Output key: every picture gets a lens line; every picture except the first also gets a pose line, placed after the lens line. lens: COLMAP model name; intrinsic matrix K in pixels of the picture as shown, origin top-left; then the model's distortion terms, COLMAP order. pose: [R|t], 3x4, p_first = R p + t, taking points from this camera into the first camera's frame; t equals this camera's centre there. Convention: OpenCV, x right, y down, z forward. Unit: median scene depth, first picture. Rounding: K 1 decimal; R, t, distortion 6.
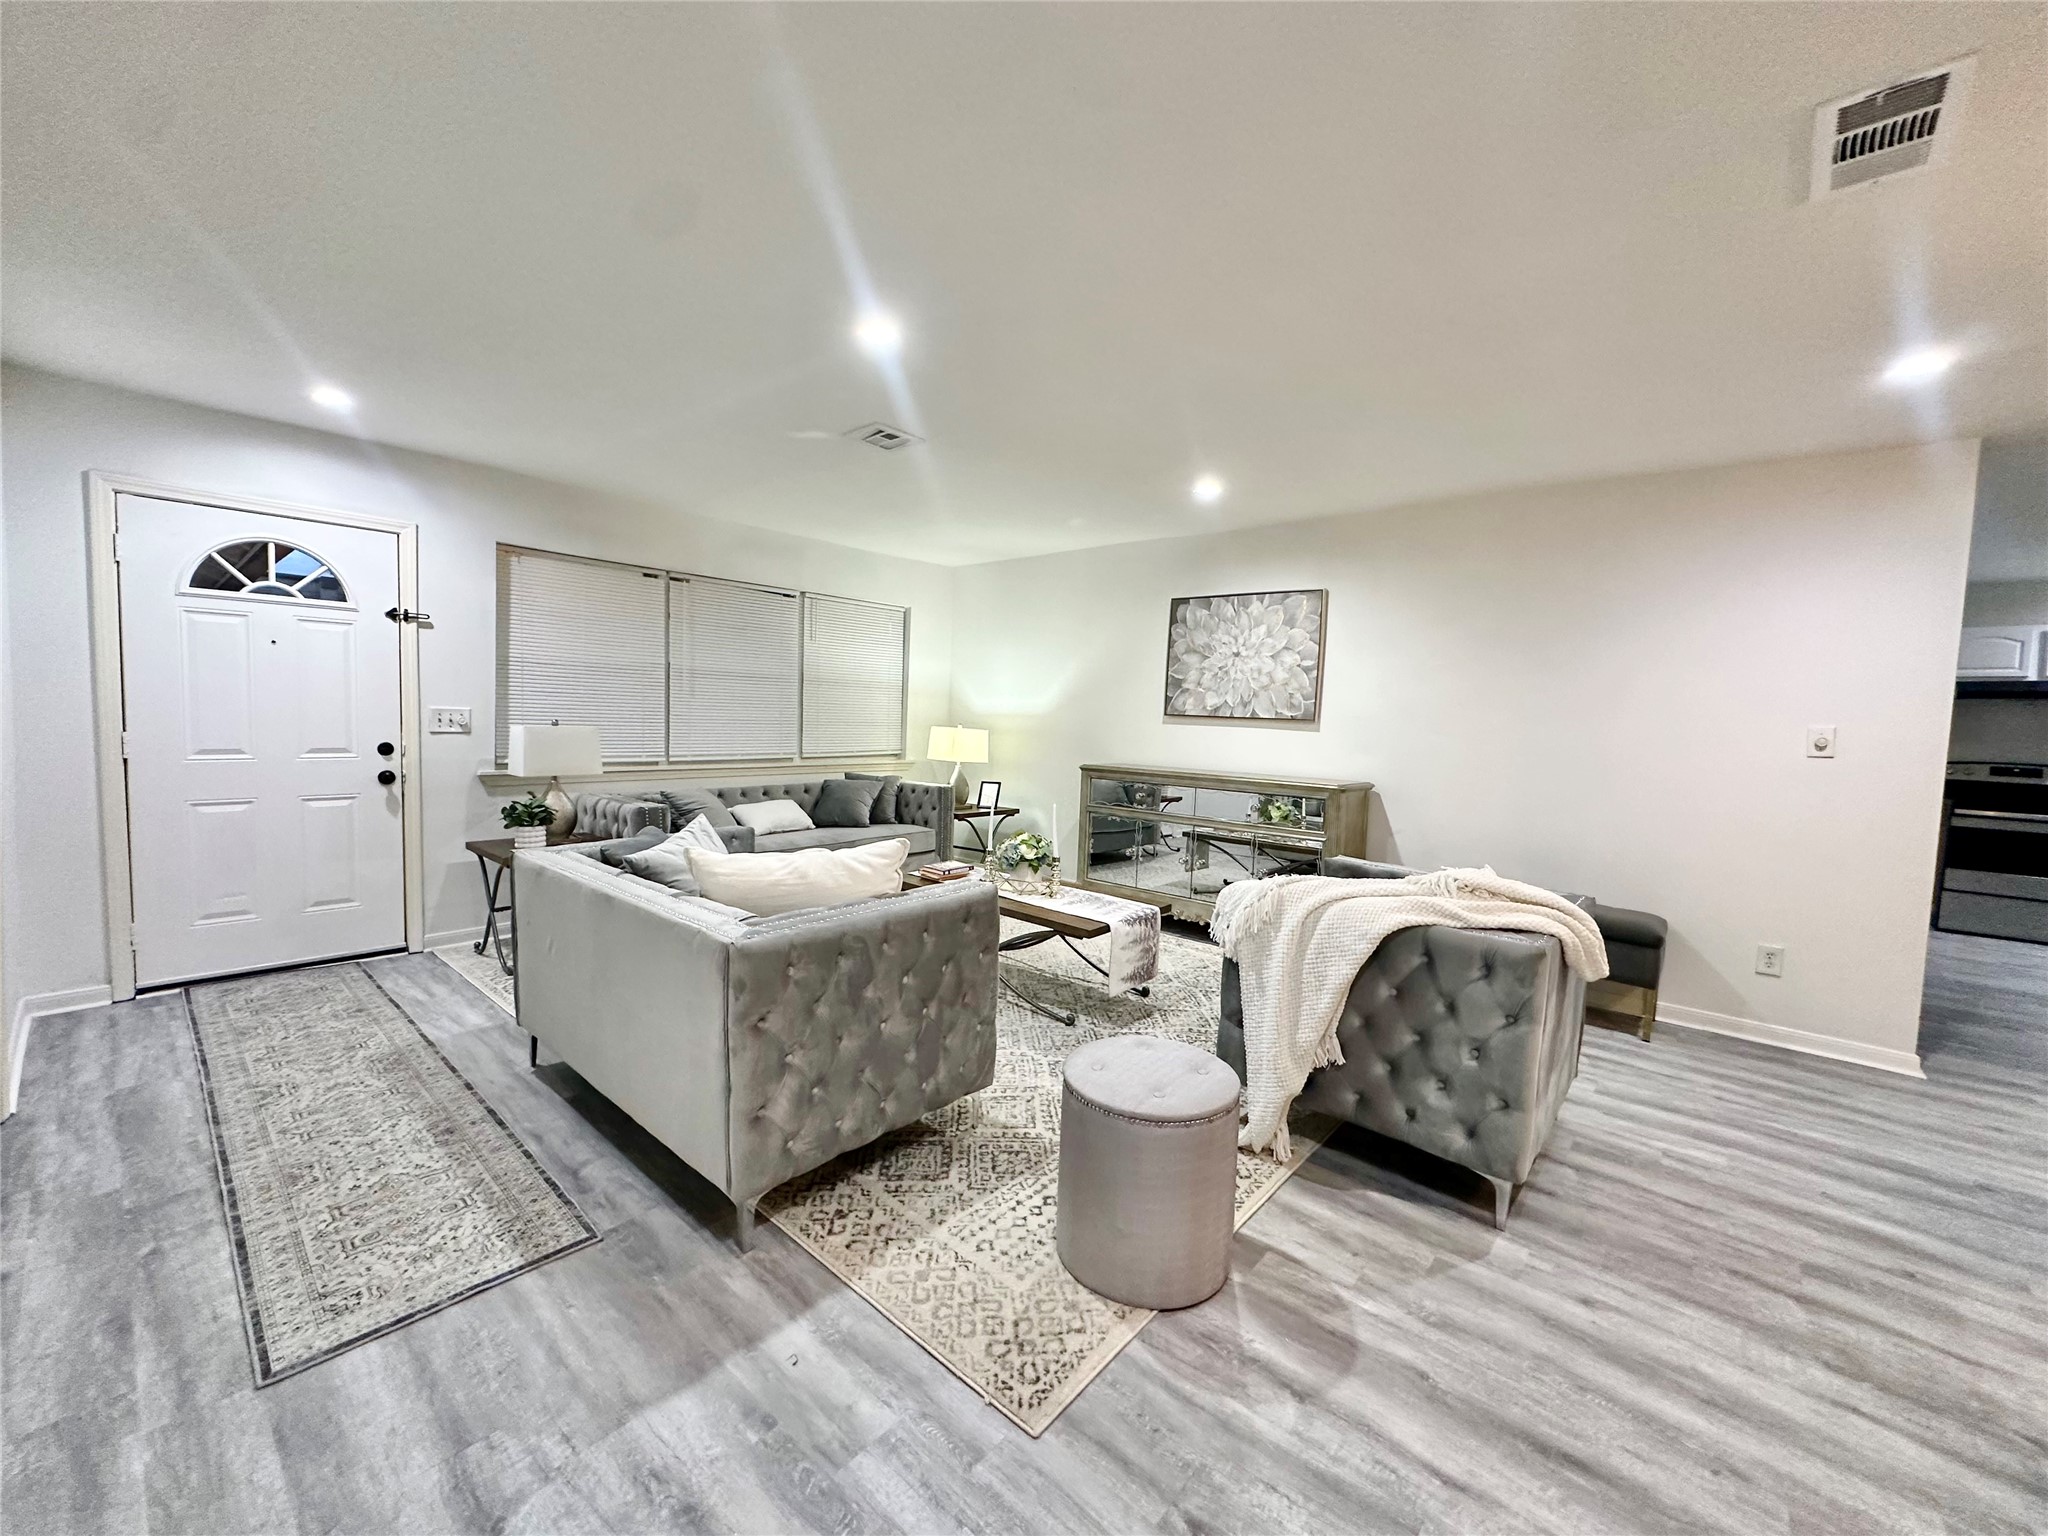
lens RADIAL K [[816.4, 0, 1025.4], [0, 816.4, 765.8], [0, 0, 1]] dist [-0.002575, 0.000323]
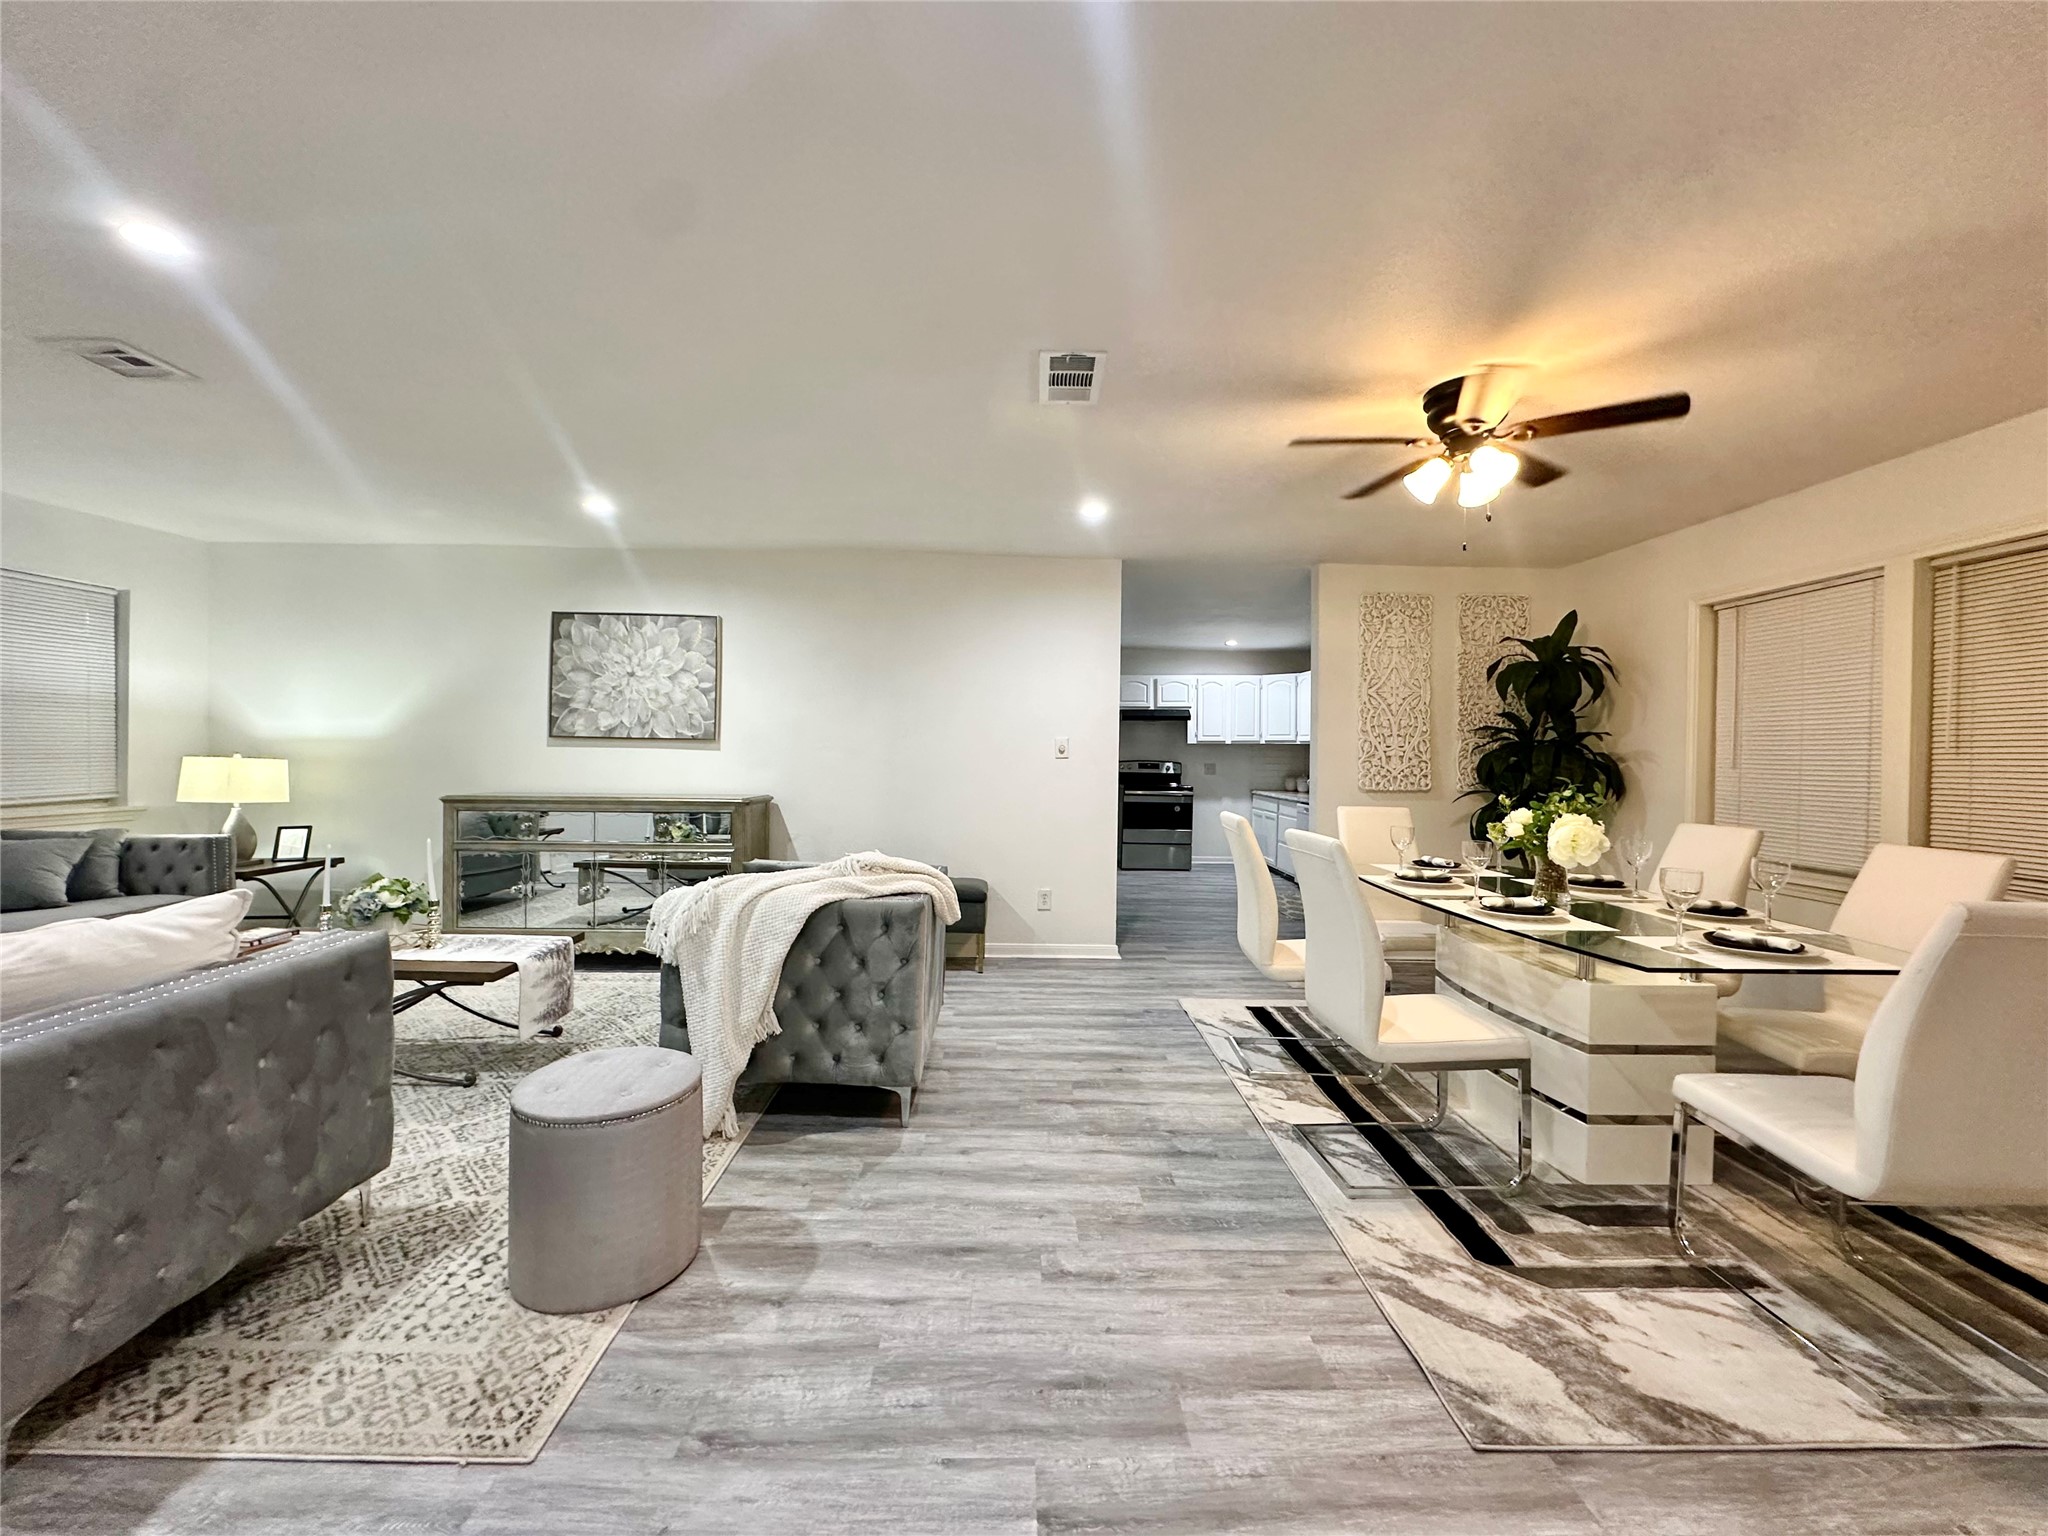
lens RADIAL K [[816.4, 0, 1025.5], [0, 816.4, 767.8], [0, 0, 1]] dist [-0.002575, 0.000323]
pose [[0.744058, -0.037391, 0.667068, -0.102170], [0.054829, 0.998482, -0.005190, 0.015980], [-0.665862, 0.040437, 0.744978, -0.098651]]
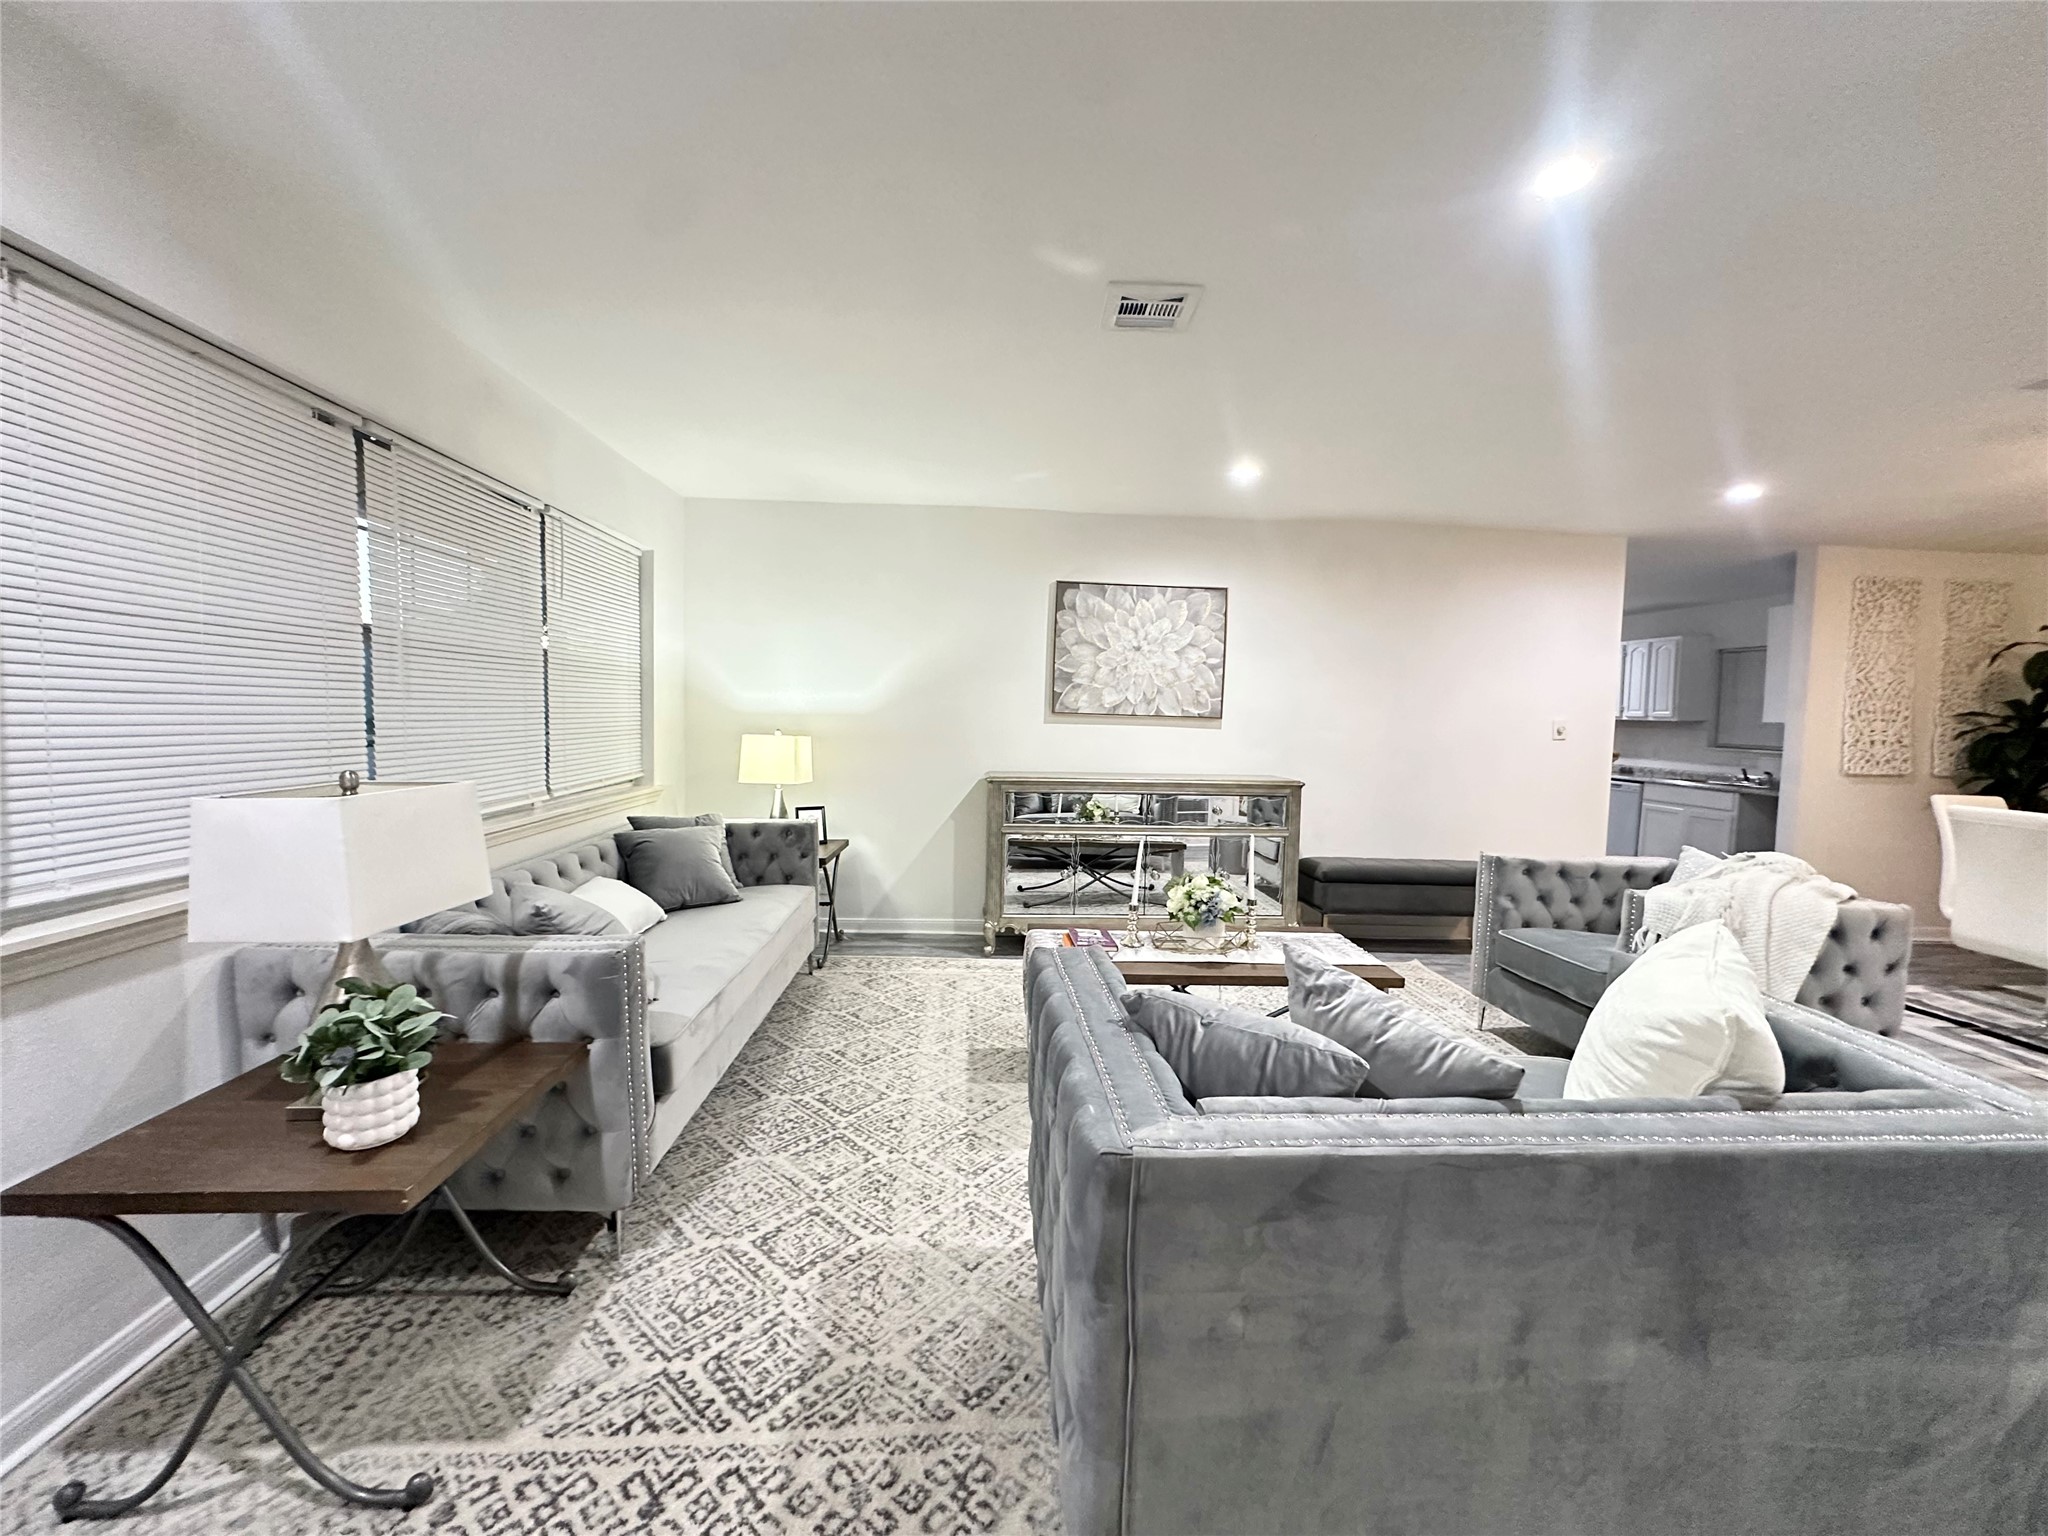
lens RADIAL K [[816.4, 0, 1018.5], [0, 816.4, 766.4], [0, 0, 1]] dist [-0.002575, 0.000323]
pose [[0.710118, -0.066010, 0.700982, -1.066254], [0.045699, 0.997817, 0.047669, -0.109525], [-0.702599, -0.001817, 0.711584, 0.898107]]
